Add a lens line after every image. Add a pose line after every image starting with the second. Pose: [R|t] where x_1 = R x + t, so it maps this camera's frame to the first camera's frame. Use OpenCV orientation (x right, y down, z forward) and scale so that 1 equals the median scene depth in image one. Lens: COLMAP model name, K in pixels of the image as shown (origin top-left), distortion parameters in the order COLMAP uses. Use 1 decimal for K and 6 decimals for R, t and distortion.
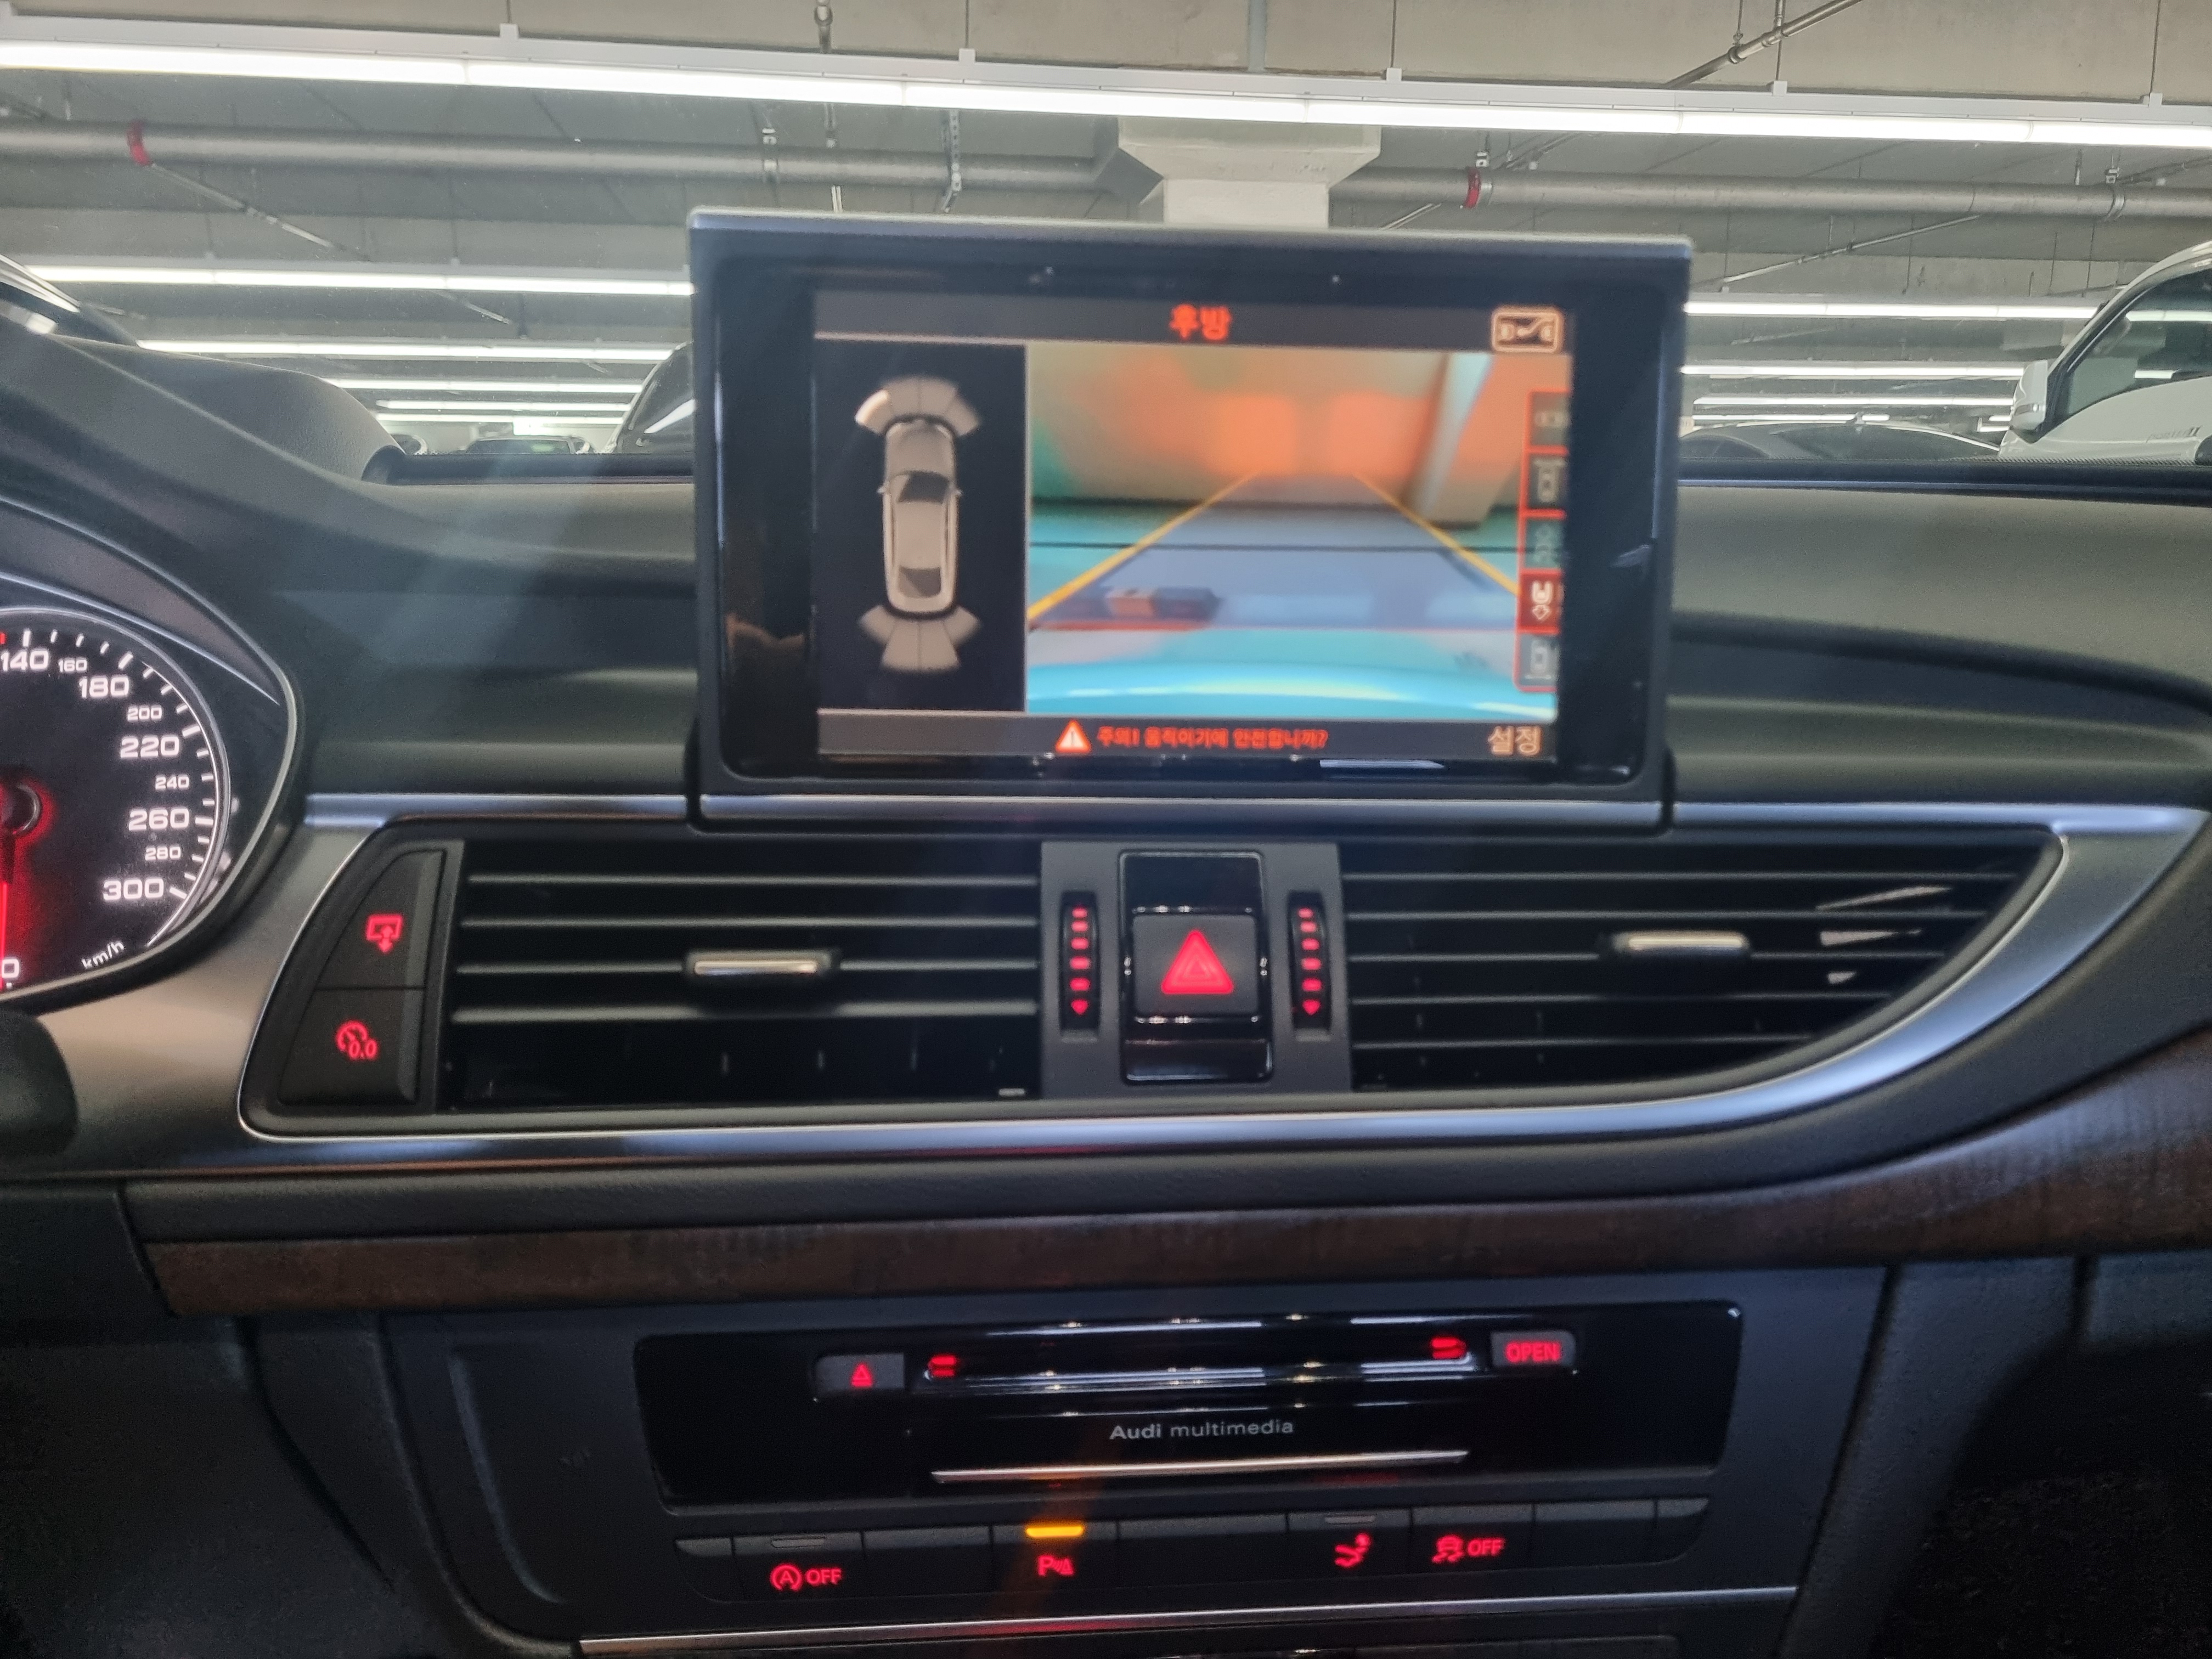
lens RADIAL K [[1693.4, 0, 1140.7], [0, 1693.4, 847.4], [0, 0, 1]] dist [0.050001, -0.047721]
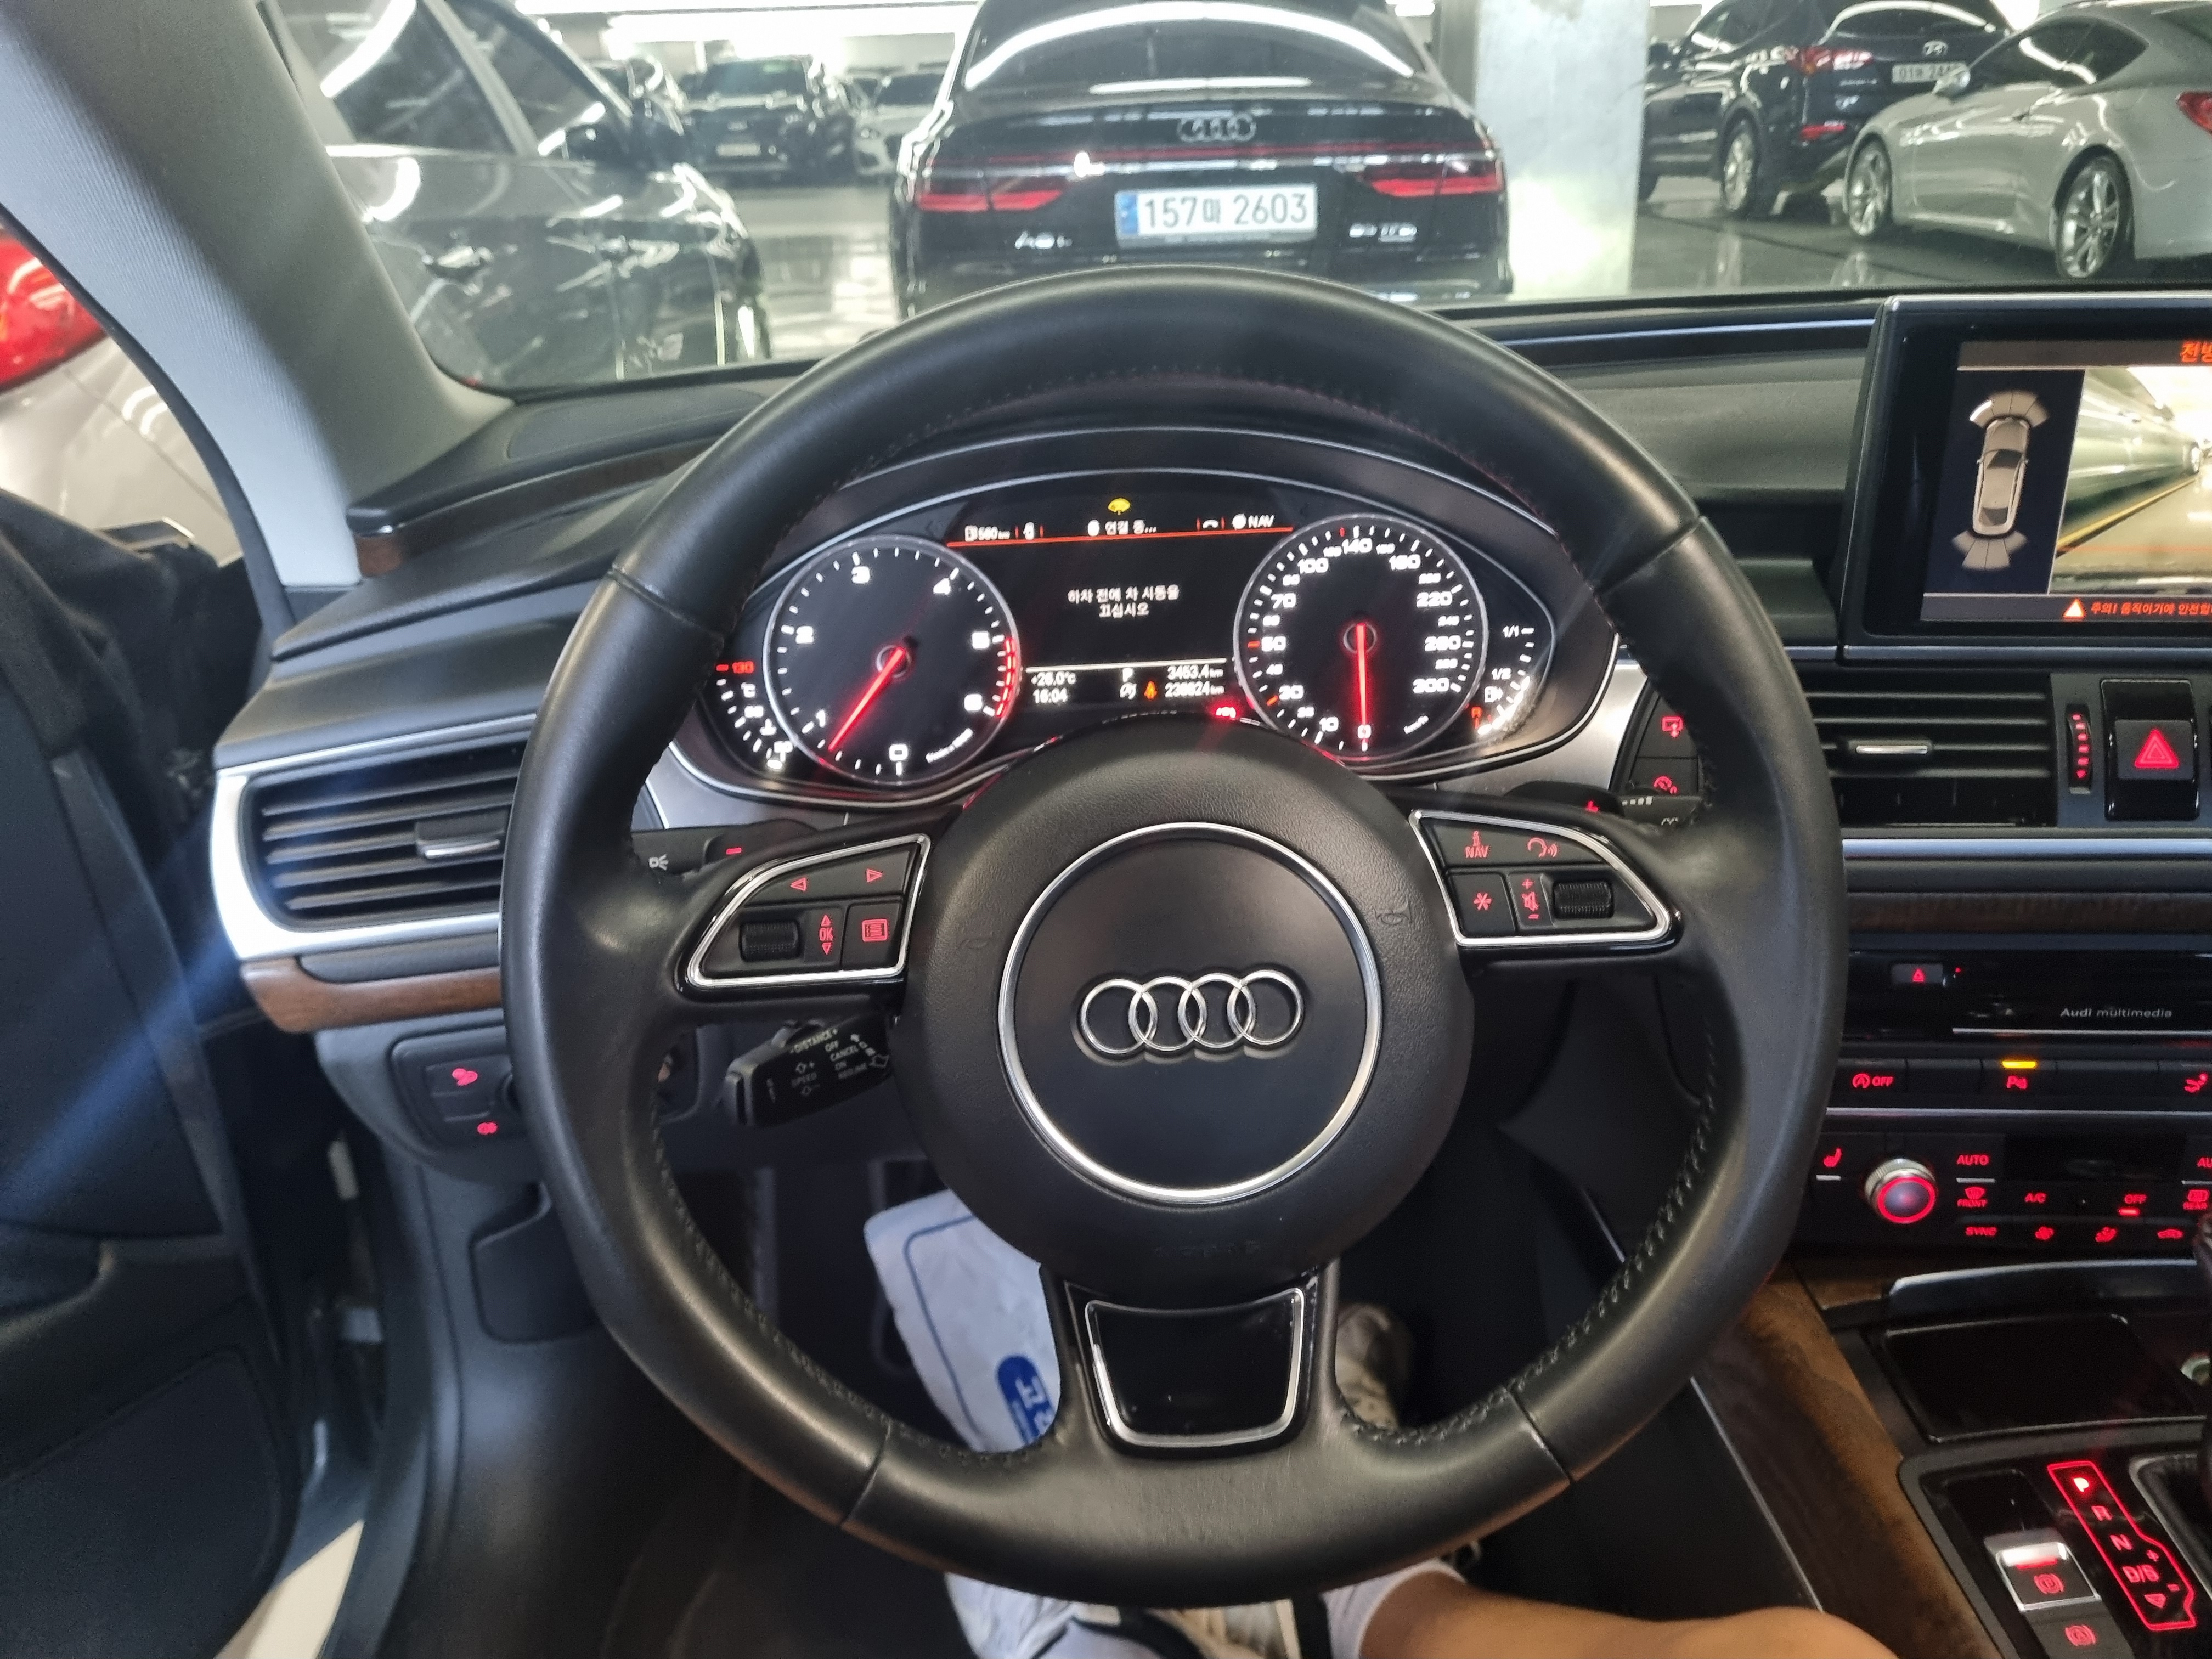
lens RADIAL K [[1693.4, 0, 1118.0], [0, 1693.4, 848.0], [0, 0, 1]] dist [0.050001, -0.047721]
pose [[0.991277, 0.025189, -0.129363, -0.748675], [0.002276, 0.978147, 0.207904, -0.188064], [0.131773, -0.206385, 0.969557, -0.792218]]
